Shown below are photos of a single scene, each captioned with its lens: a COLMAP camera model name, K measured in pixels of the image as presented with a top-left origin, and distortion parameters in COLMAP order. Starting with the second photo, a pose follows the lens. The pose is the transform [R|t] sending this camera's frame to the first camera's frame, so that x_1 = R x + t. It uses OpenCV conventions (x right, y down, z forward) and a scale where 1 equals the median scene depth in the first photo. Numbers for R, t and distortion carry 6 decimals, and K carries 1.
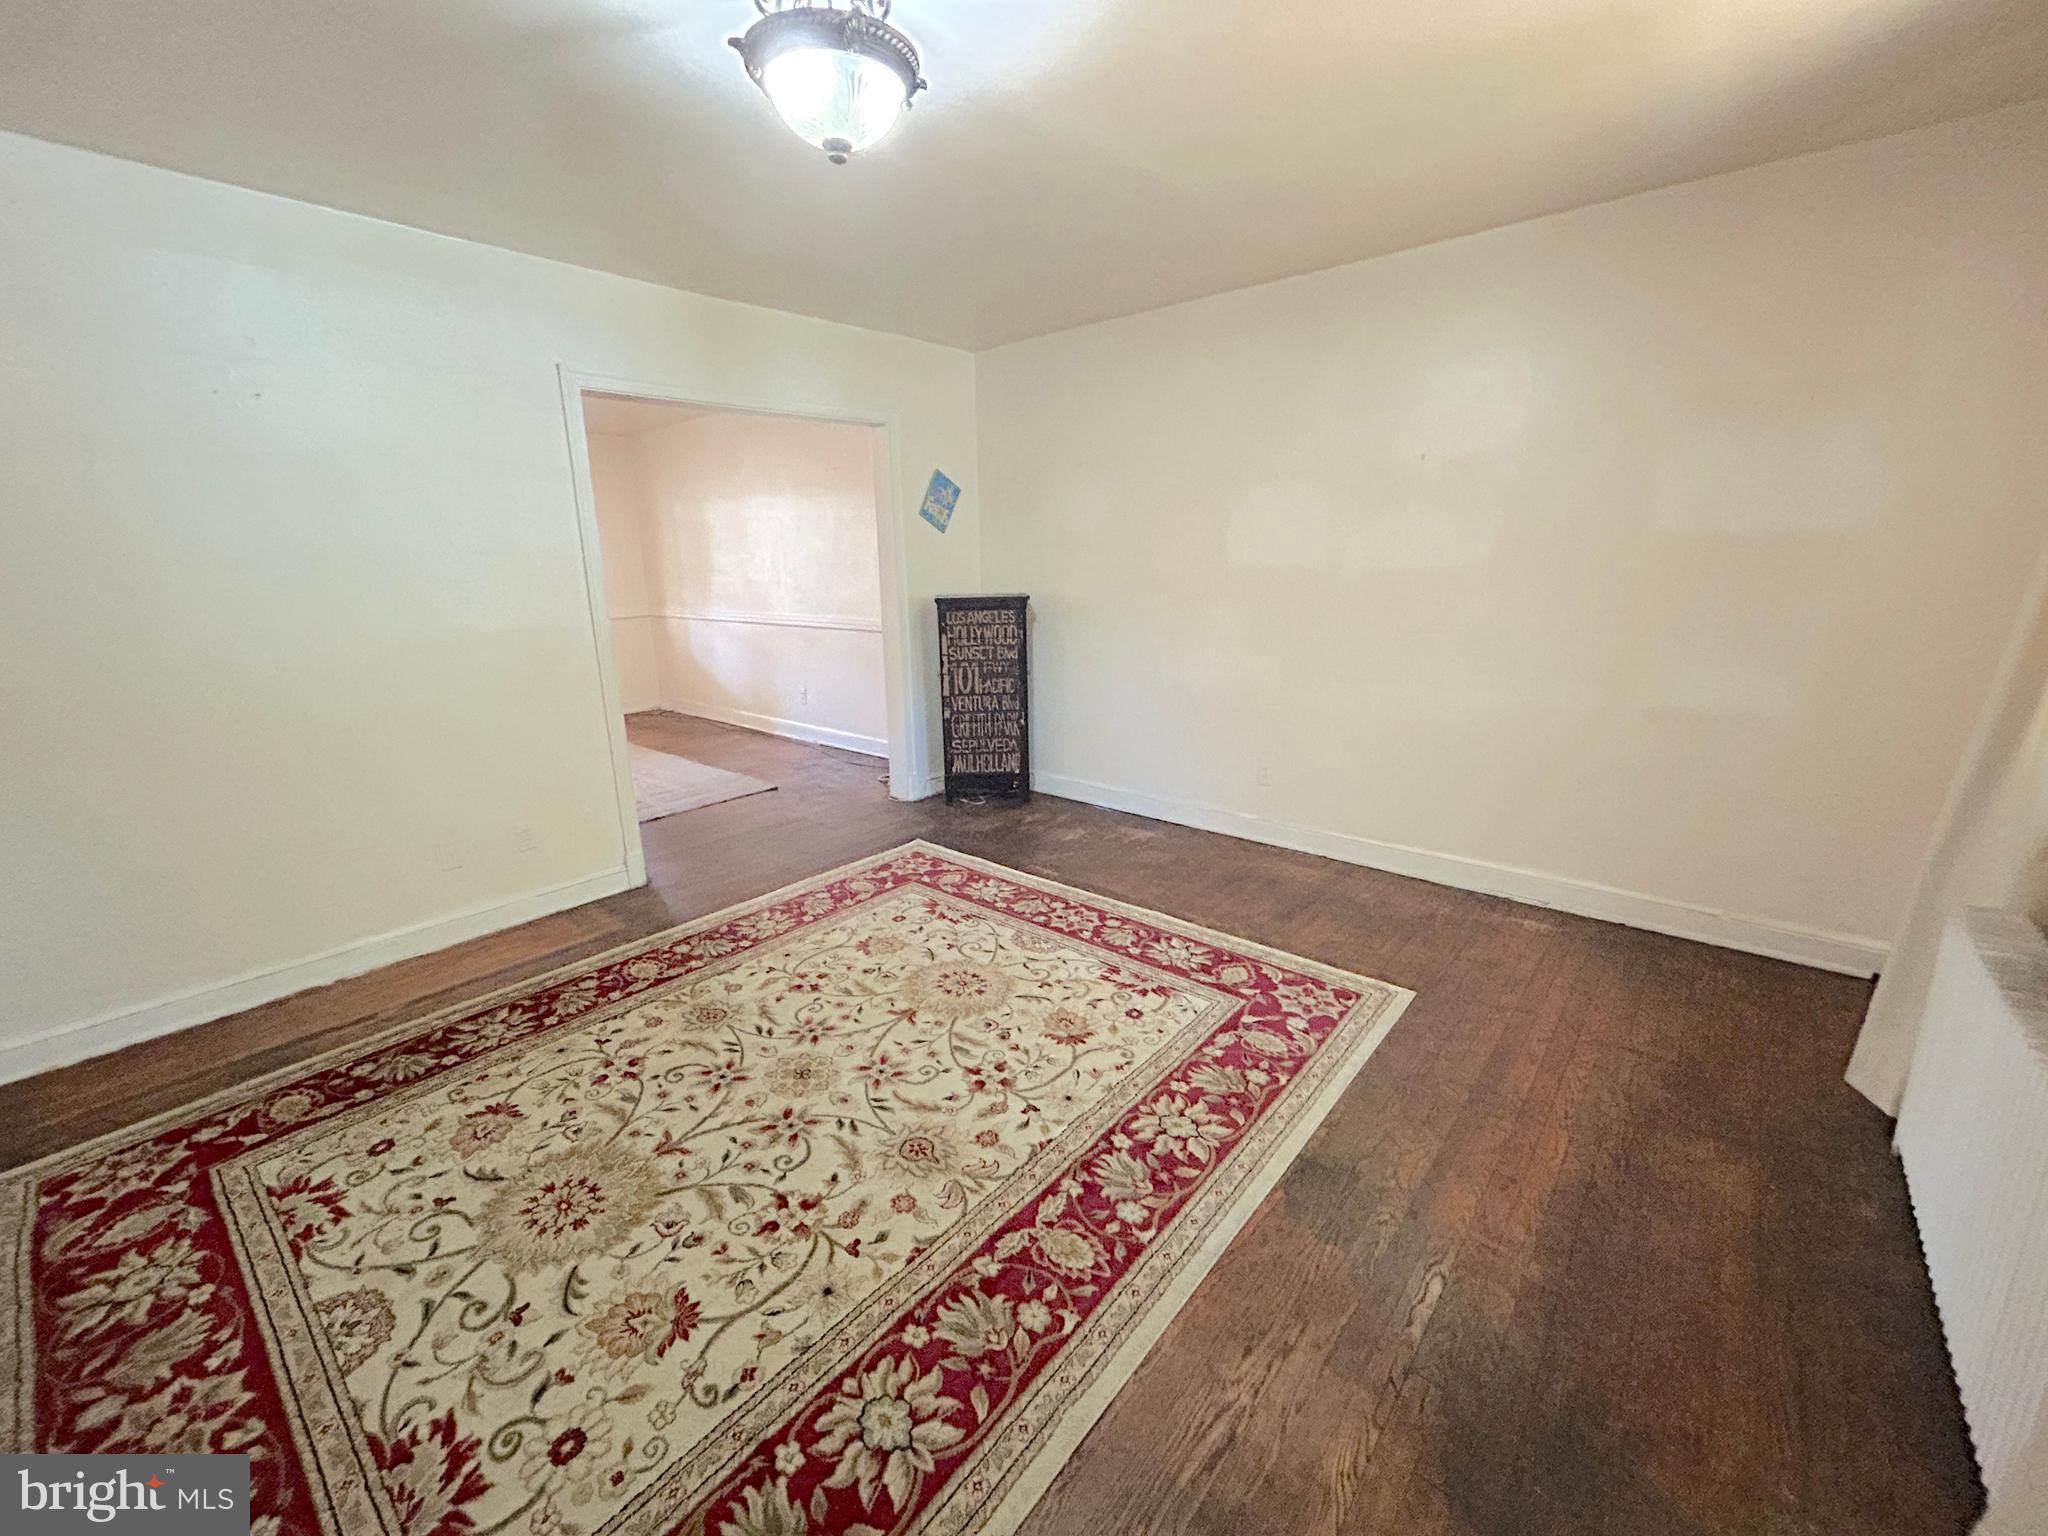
lens RADIAL K [[826.1, 0, 1020.5], [0, 826.1, 769.5], [0, 0, 1]] dist [0.004463, -0.000208]
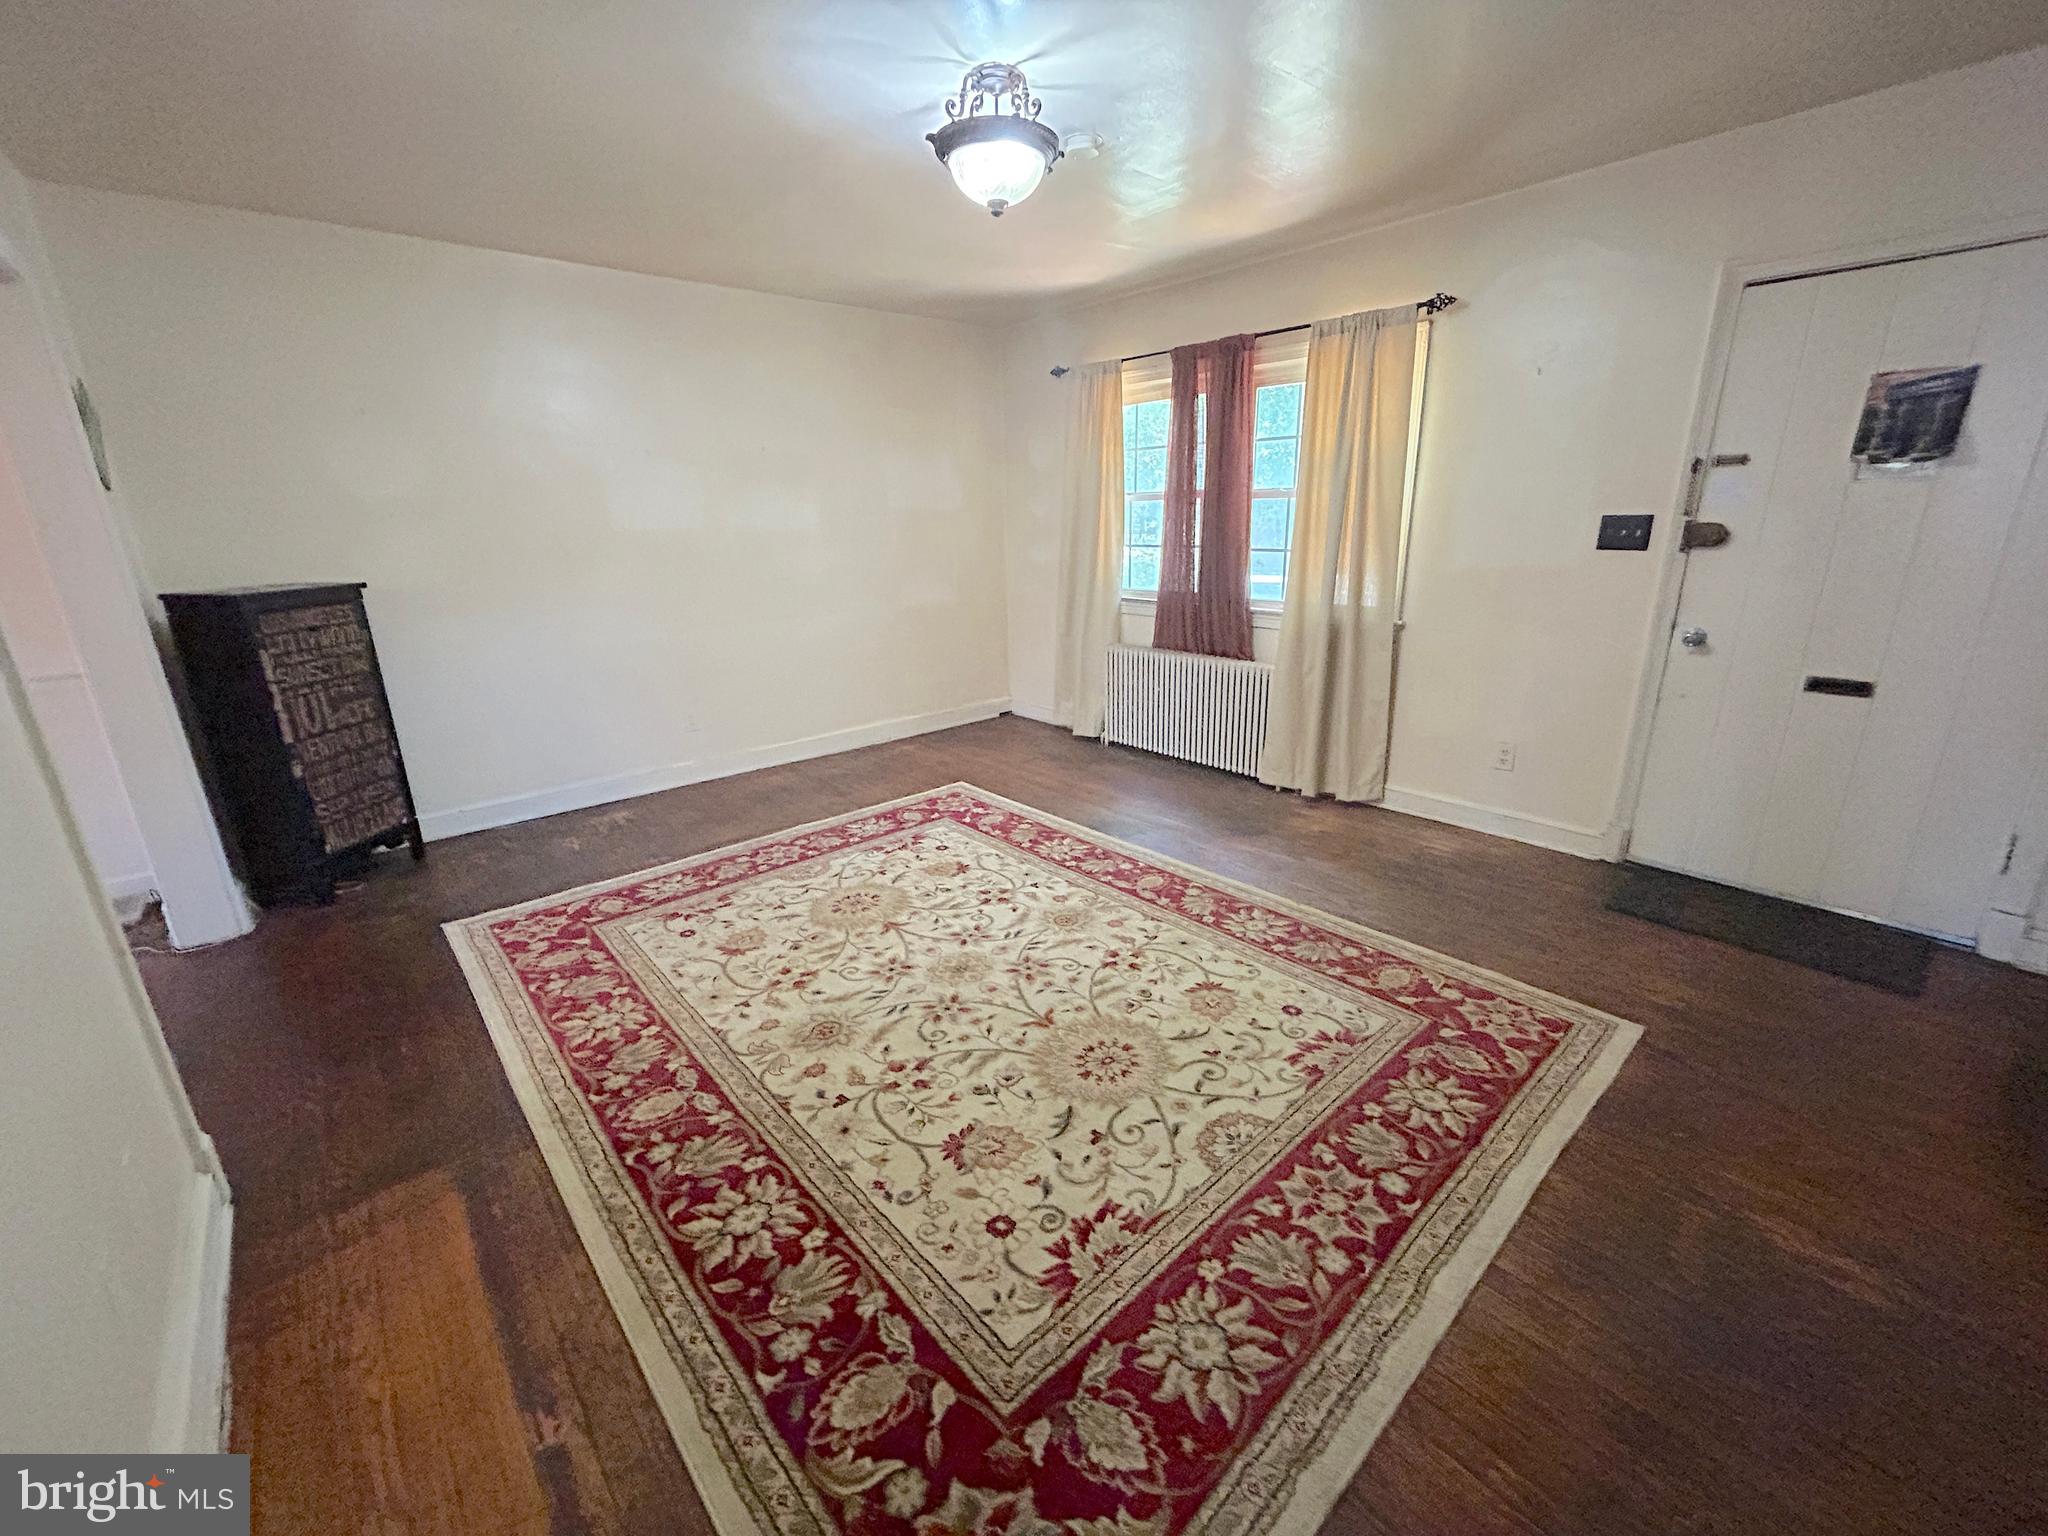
lens RADIAL K [[826.1, 0, 1022.0], [0, 826.1, 763.3], [0, 0, 1]] dist [0.004463, -0.000208]
pose [[0.132928, -0.271295, 0.953273, -1.140637], [0.273772, 0.934438, 0.227759, -0.116502], [-0.952564, 0.230704, 0.198486, 0.575657]]
